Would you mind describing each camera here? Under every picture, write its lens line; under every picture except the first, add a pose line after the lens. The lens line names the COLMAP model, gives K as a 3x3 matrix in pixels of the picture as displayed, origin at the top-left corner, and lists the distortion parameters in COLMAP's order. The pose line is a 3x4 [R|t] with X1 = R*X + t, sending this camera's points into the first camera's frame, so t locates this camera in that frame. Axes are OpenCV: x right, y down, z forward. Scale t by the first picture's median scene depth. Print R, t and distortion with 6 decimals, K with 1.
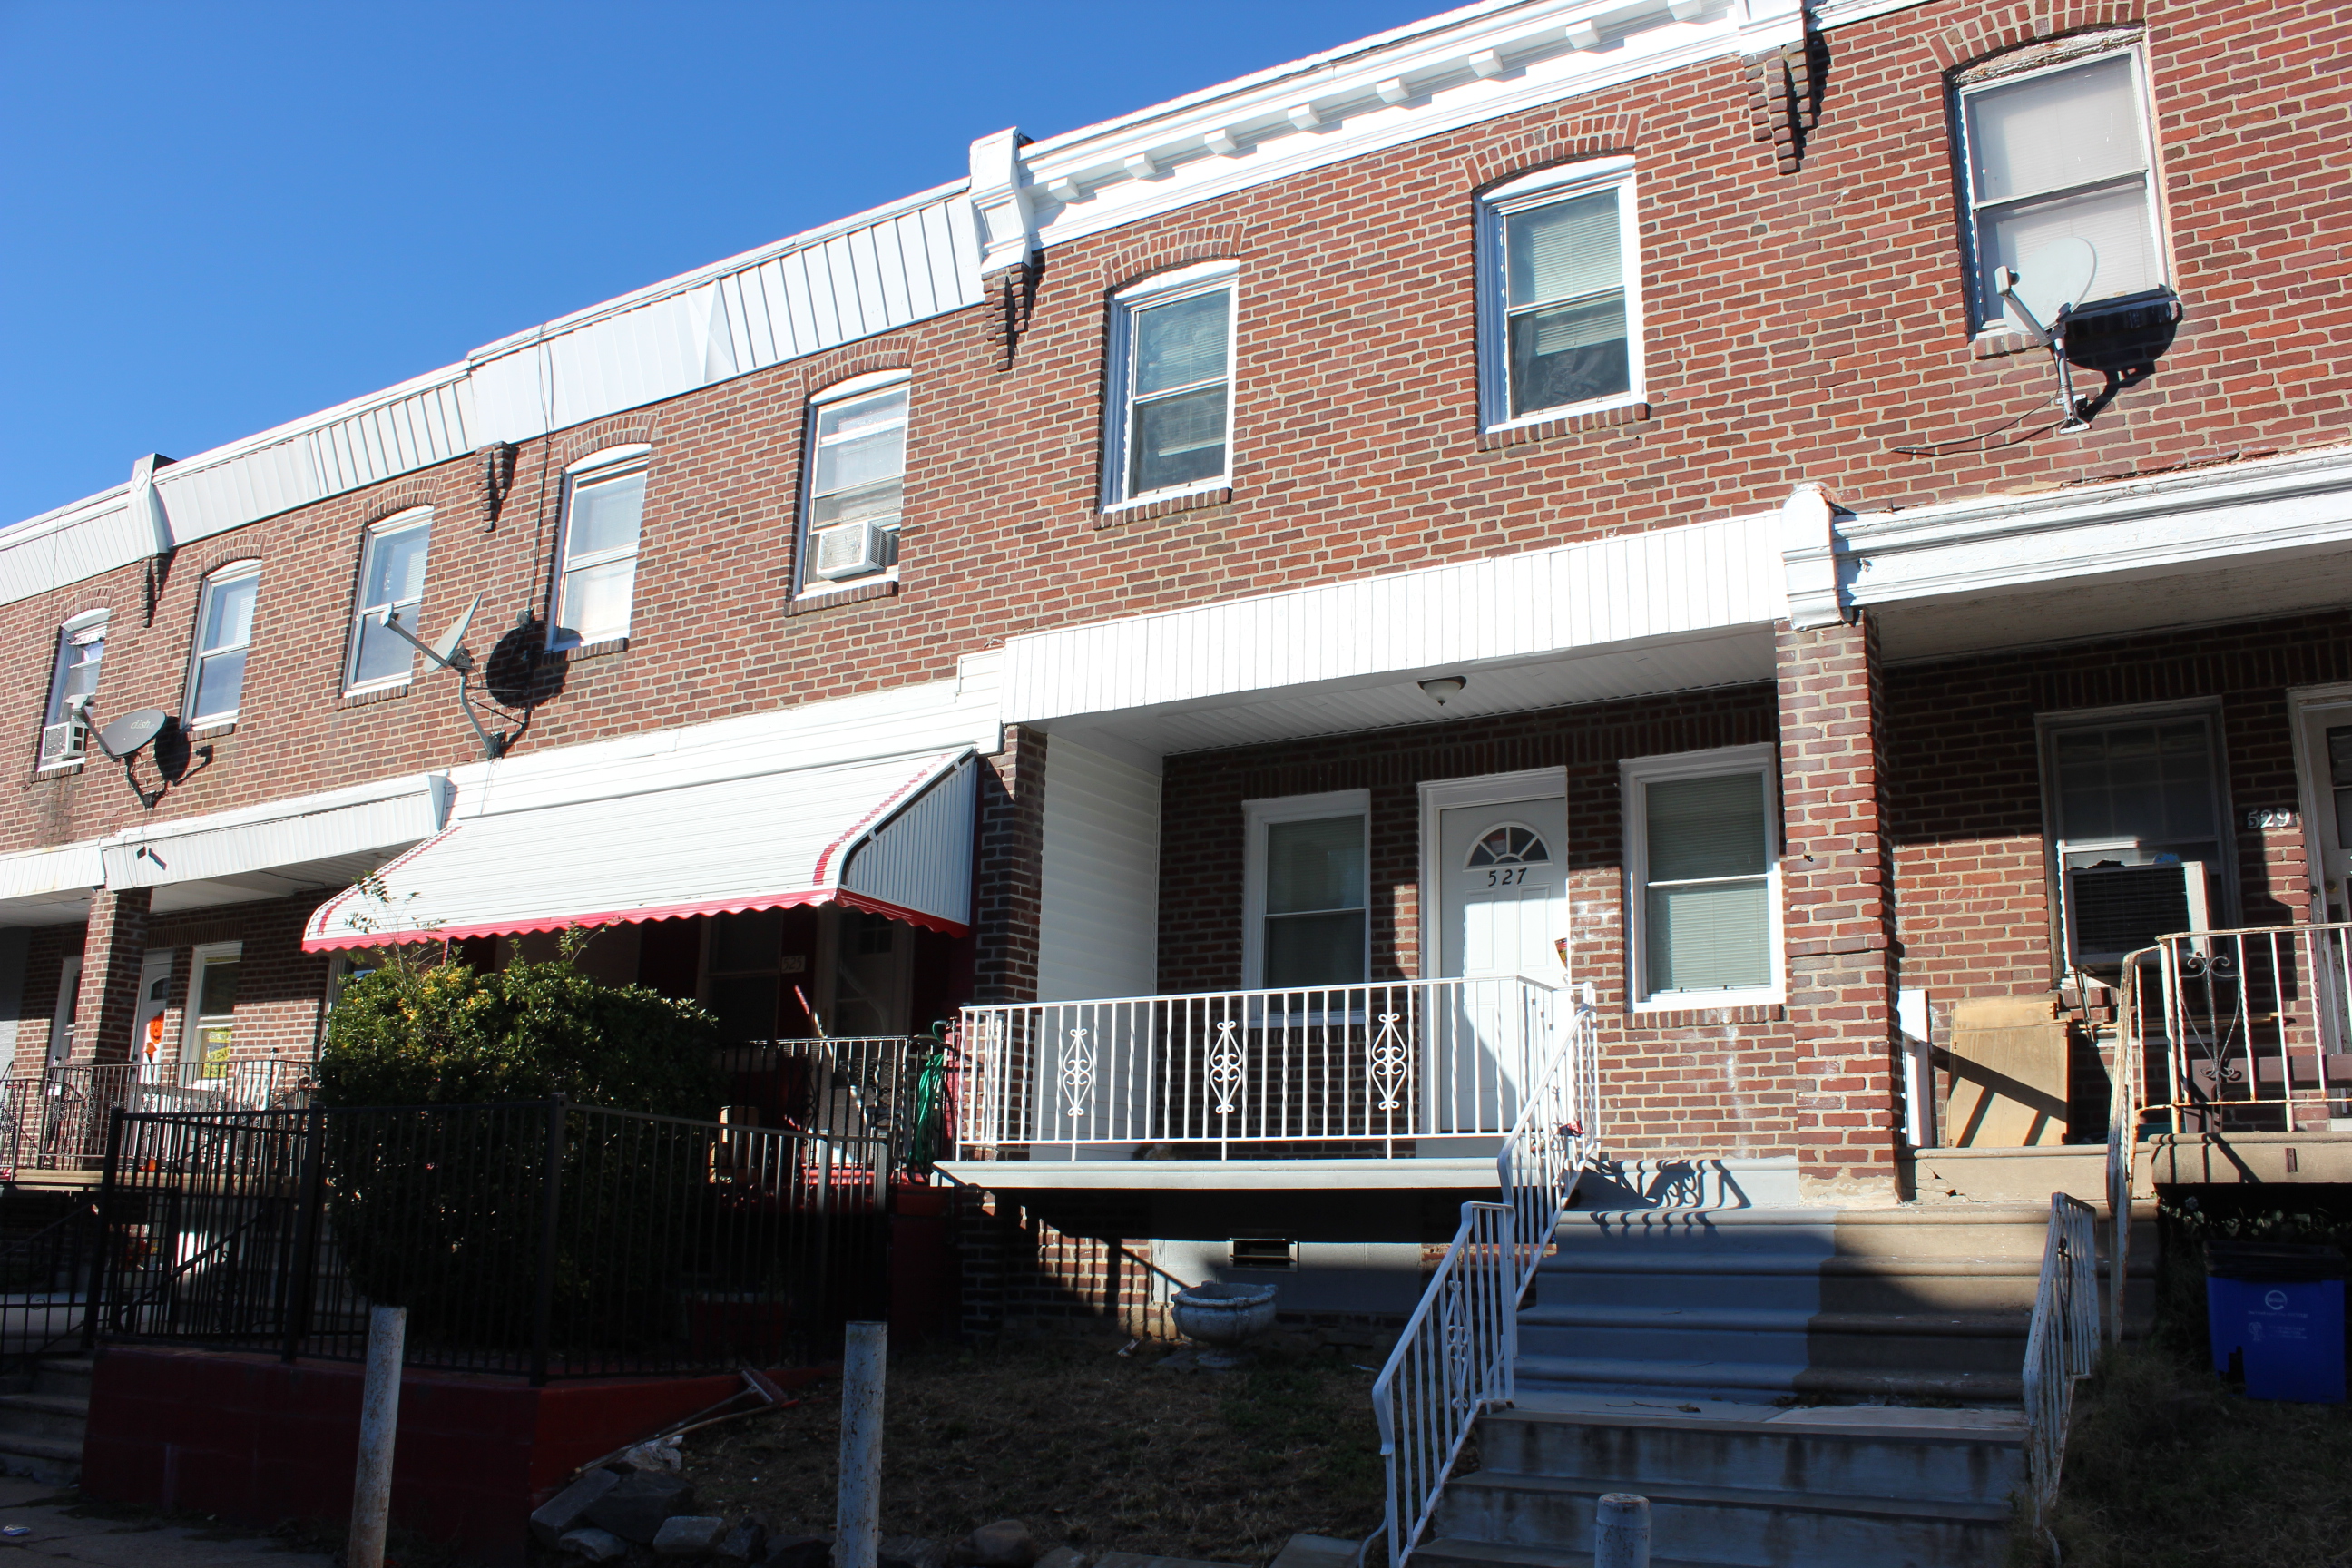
lens RADIAL K [[1959.2, 0, 1175.6], [0, 1959.2, 826.5], [0, 0, 1]] dist [-0.164027, 0.143128]
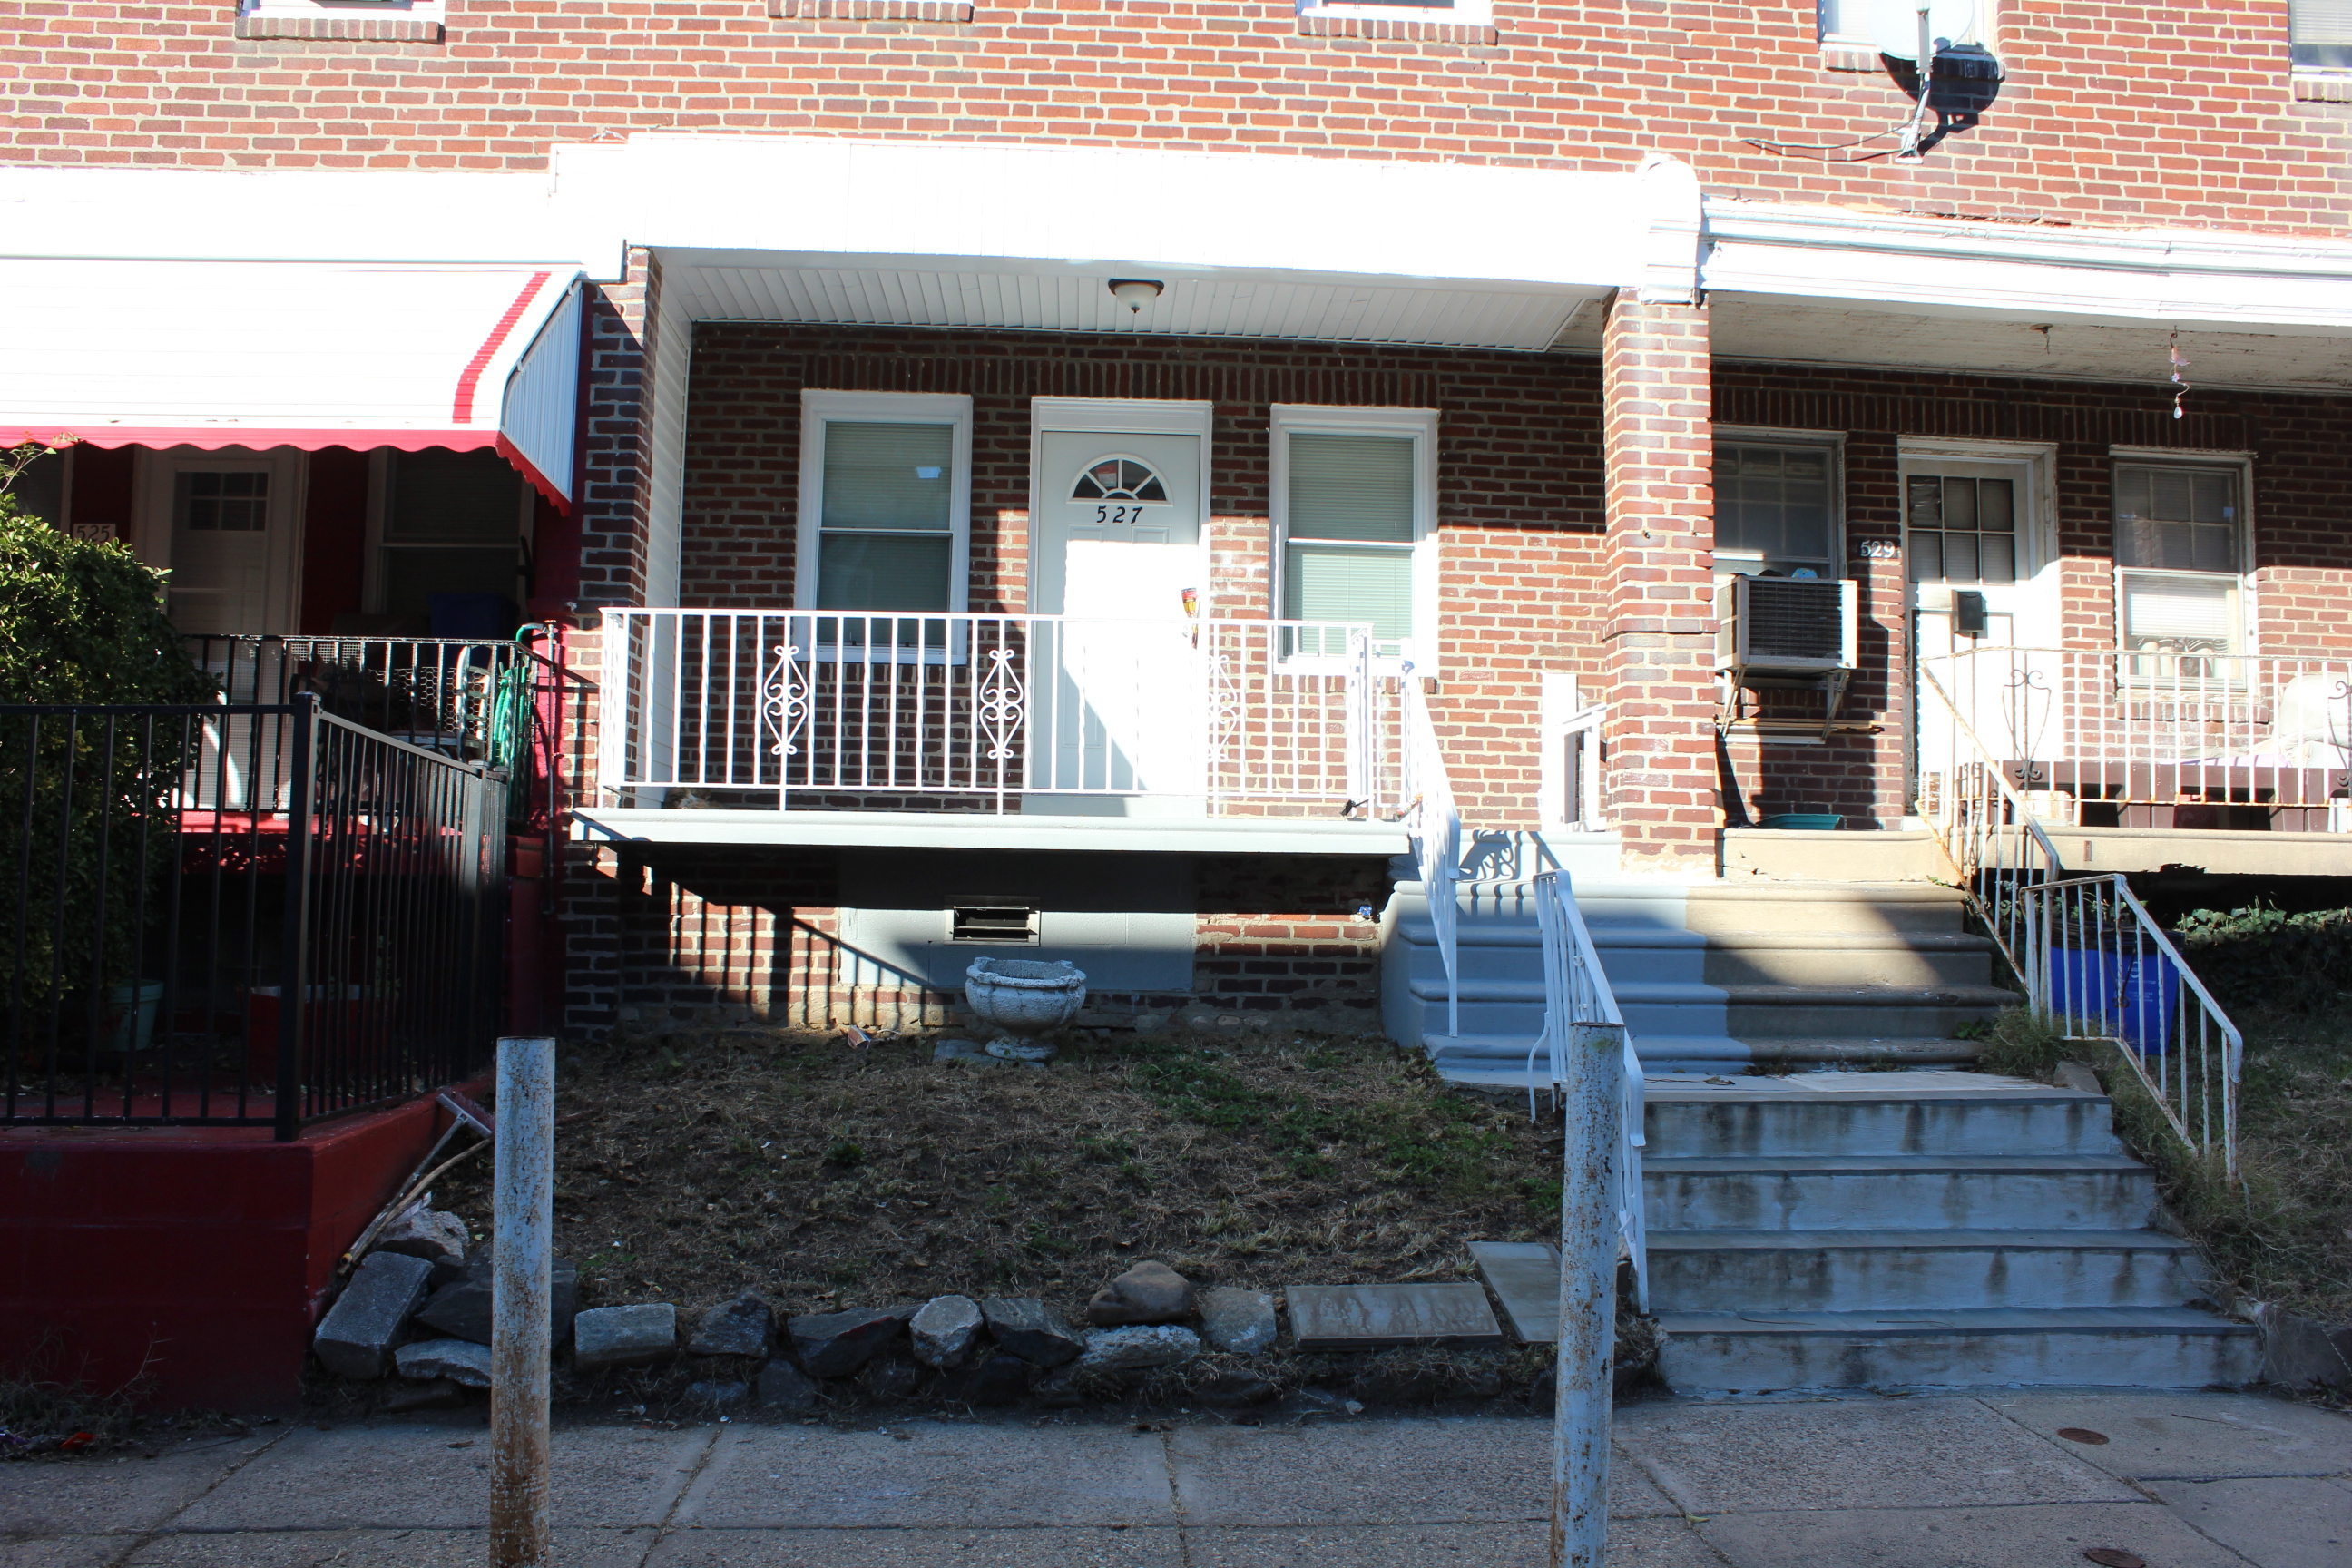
lens RADIAL K [[1959.2, 0, 1175.6], [0, 1959.2, 826.5], [0, 0, 1]] dist [-0.164027, 0.143128]
pose [[0.818651, 0.022490, 0.573851, -0.374778], [-0.119181, 0.984132, 0.131454, 0.053184], [-0.561789, -0.176007, 0.808341, 0.260542]]
